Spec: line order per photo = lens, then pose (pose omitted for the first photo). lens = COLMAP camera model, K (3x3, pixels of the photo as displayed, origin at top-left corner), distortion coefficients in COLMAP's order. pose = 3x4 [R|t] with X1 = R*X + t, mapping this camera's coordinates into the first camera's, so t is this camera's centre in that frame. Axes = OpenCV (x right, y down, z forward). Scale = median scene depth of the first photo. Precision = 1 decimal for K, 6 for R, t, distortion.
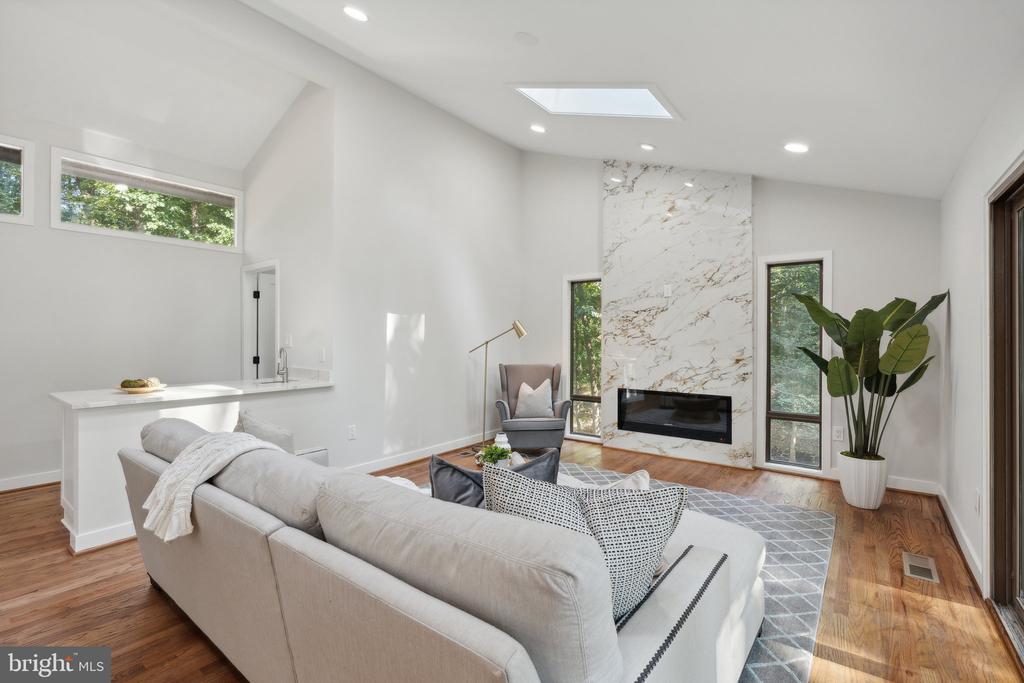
lens RADIAL K [[453.6, 0, 513.6], [0, 453.6, 336.9], [0, 0, 1]] dist [-0.003649, 0.000213]
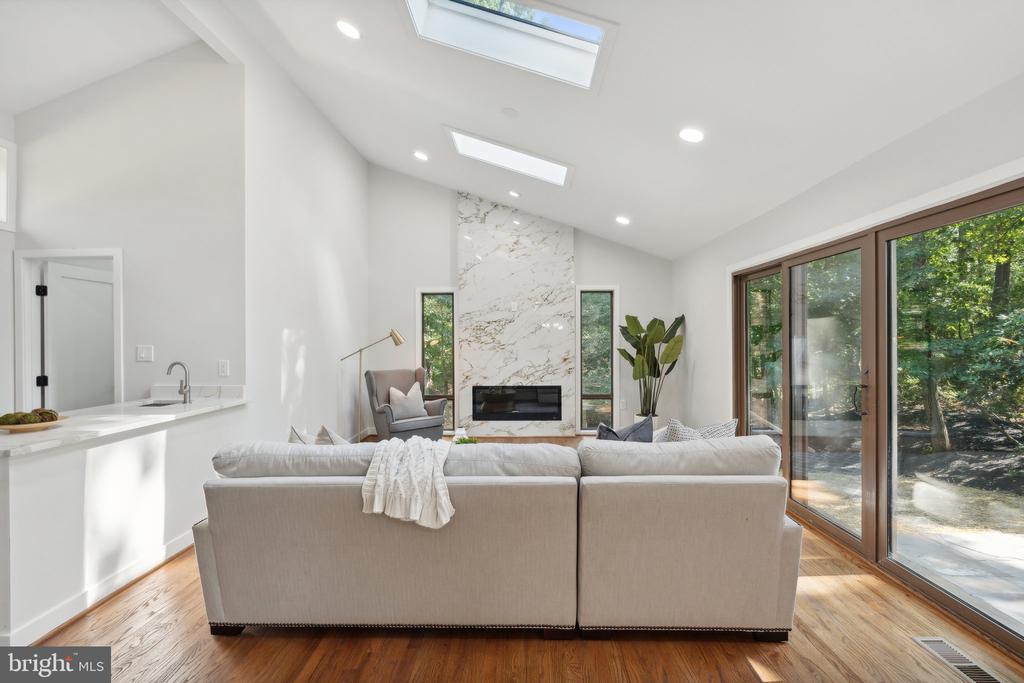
lens RADIAL K [[453.6, 0, 509.1], [0, 453.6, 341.4], [0, 0, 1]] dist [-0.003649, 0.000213]
pose [[0.812781, -0.009813, 0.582486, -0.419844], [0.007271, 0.999951, 0.006700, -0.012679], [-0.582523, -0.001210, 0.812813, -0.024406]]
